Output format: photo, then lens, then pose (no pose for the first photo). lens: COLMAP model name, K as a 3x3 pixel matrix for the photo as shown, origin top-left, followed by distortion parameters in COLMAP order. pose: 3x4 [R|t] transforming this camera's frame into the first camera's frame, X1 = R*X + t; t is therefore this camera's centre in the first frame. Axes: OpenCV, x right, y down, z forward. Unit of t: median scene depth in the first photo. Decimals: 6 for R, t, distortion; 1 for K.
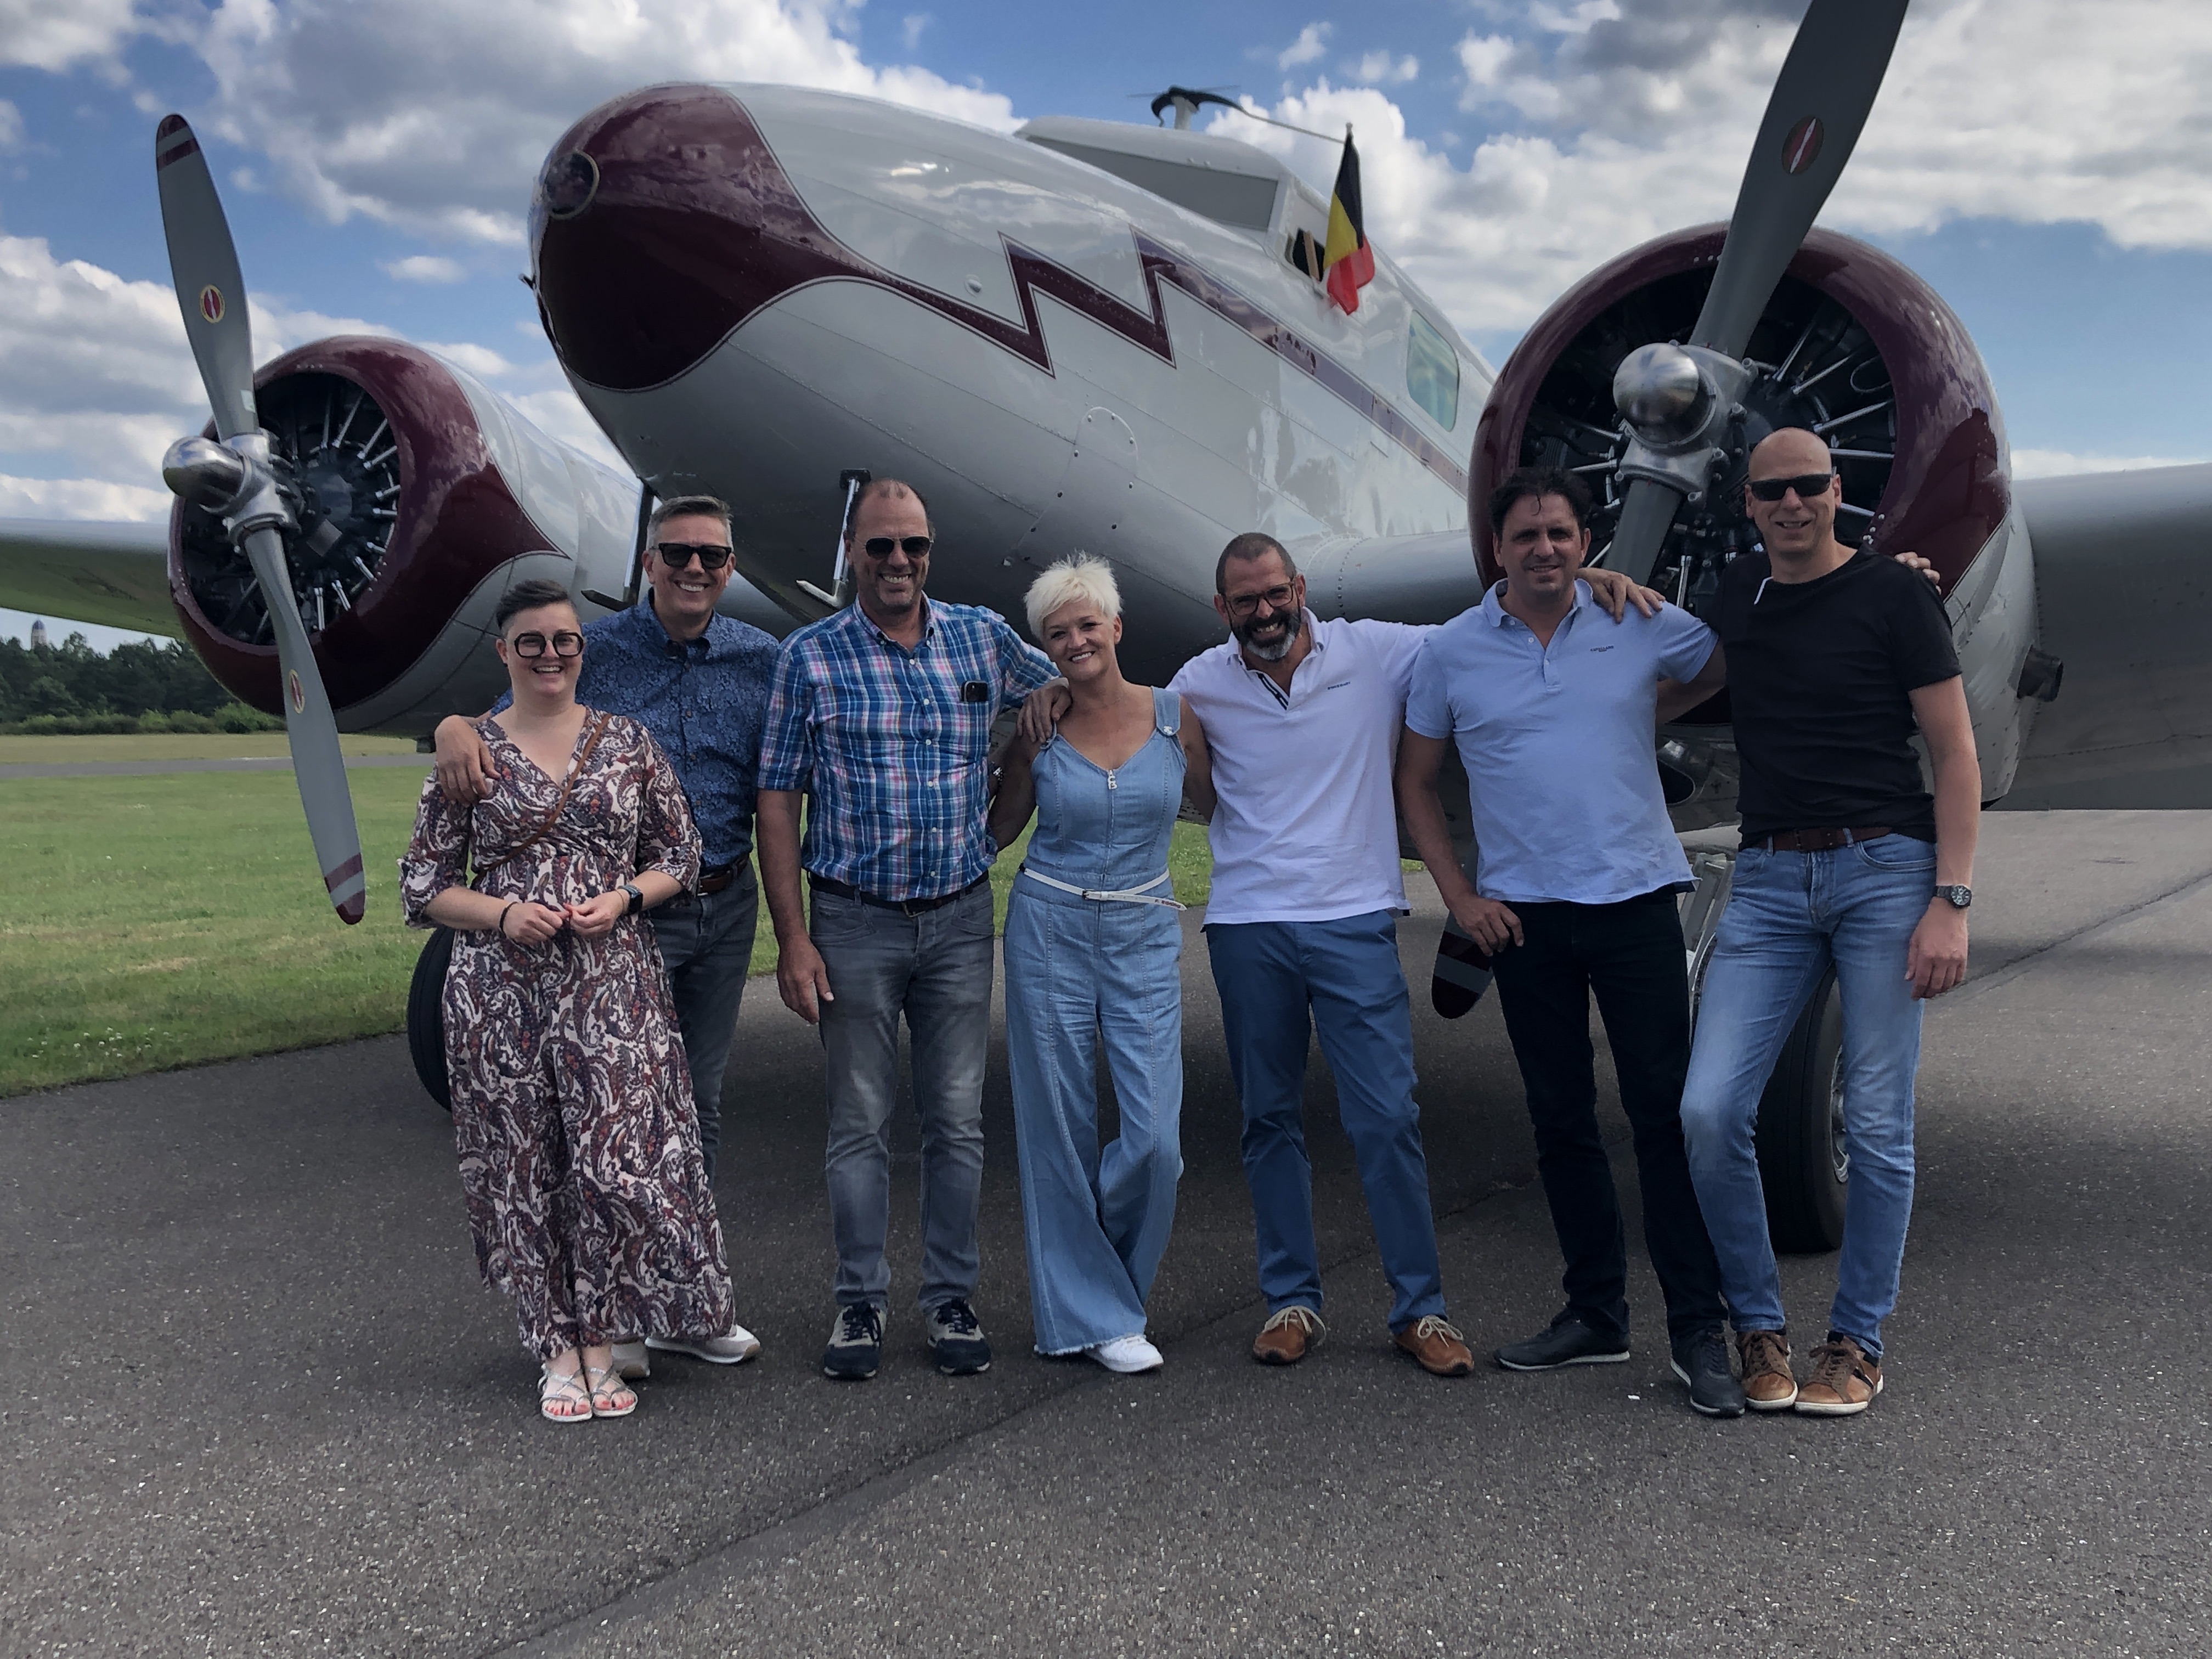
lens RADIAL K [[3435.1, 0, 1106.0], [0, 3435.1, 829.5], [0, 0, 1]] dist [0.014963, -0.095374]
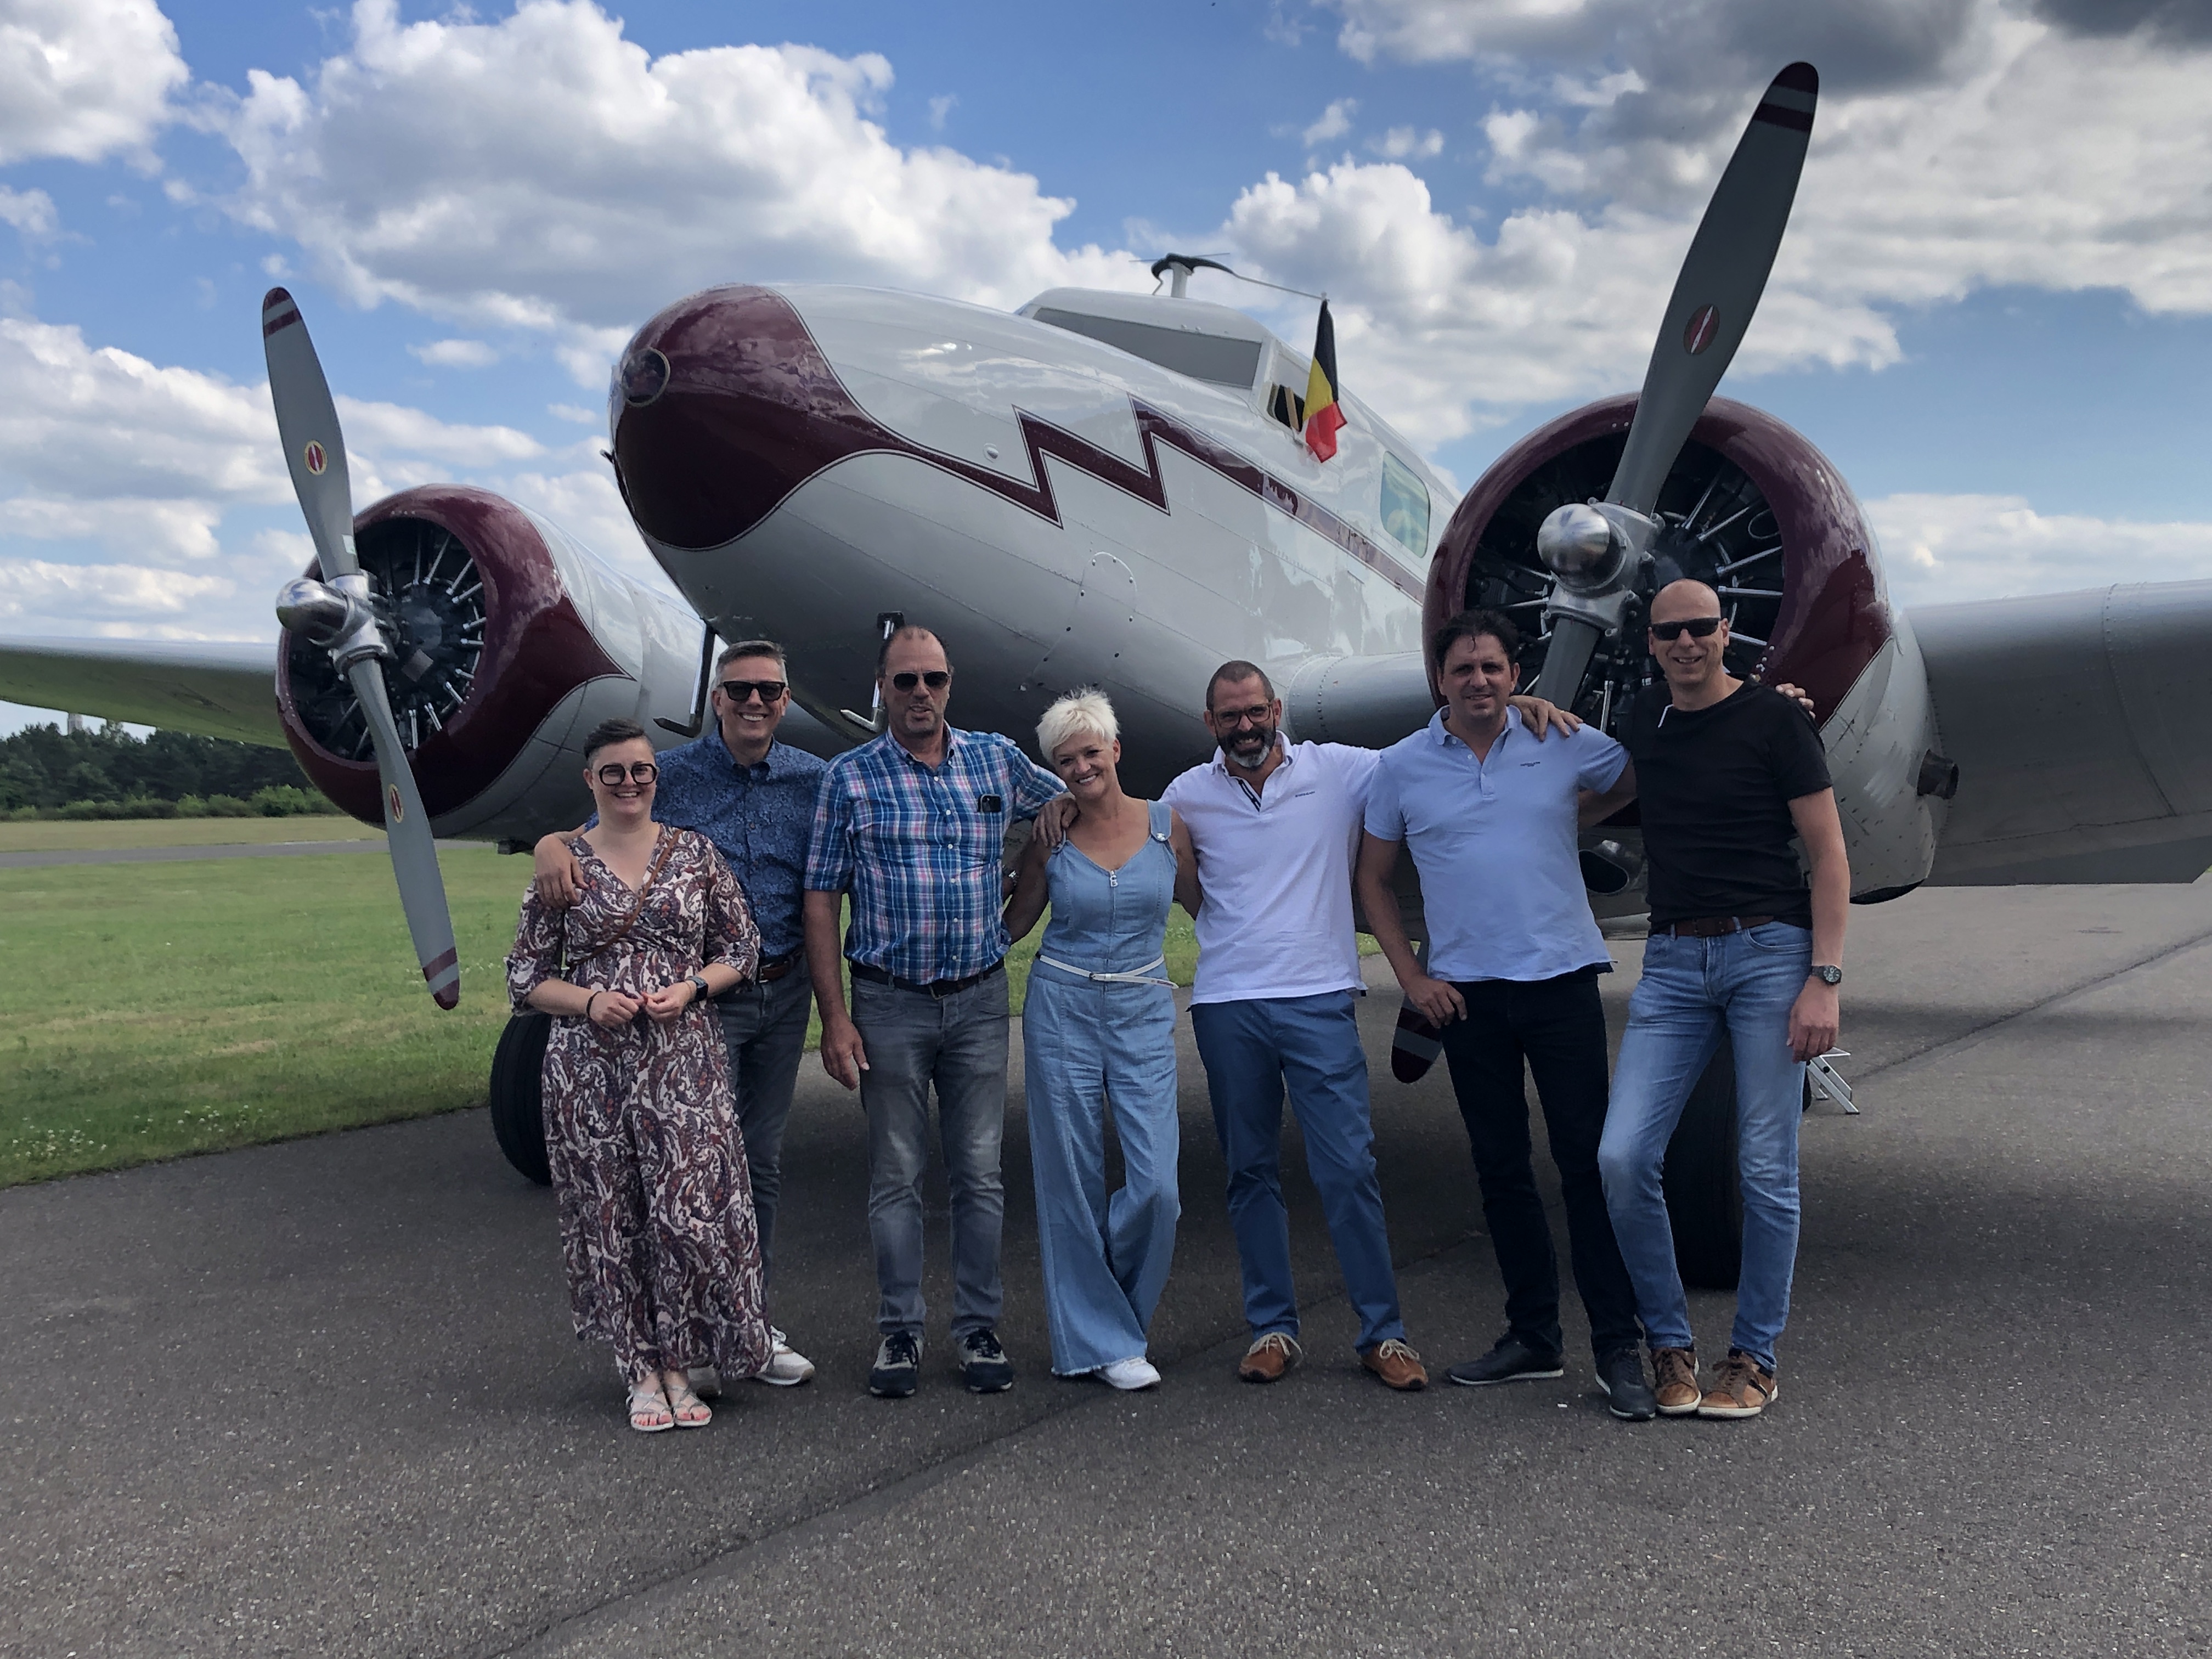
lens RADIAL K [[3435.1, 0, 1106.0], [0, 3435.1, 829.5], [0, 0, 1]] dist [0.014963, -0.095374]
pose [[0.999912, -0.009293, -0.009418, 0.010532], [0.009083, 0.999716, -0.022052, -0.005866], [0.009620, 0.021965, 0.999712, -0.162516]]
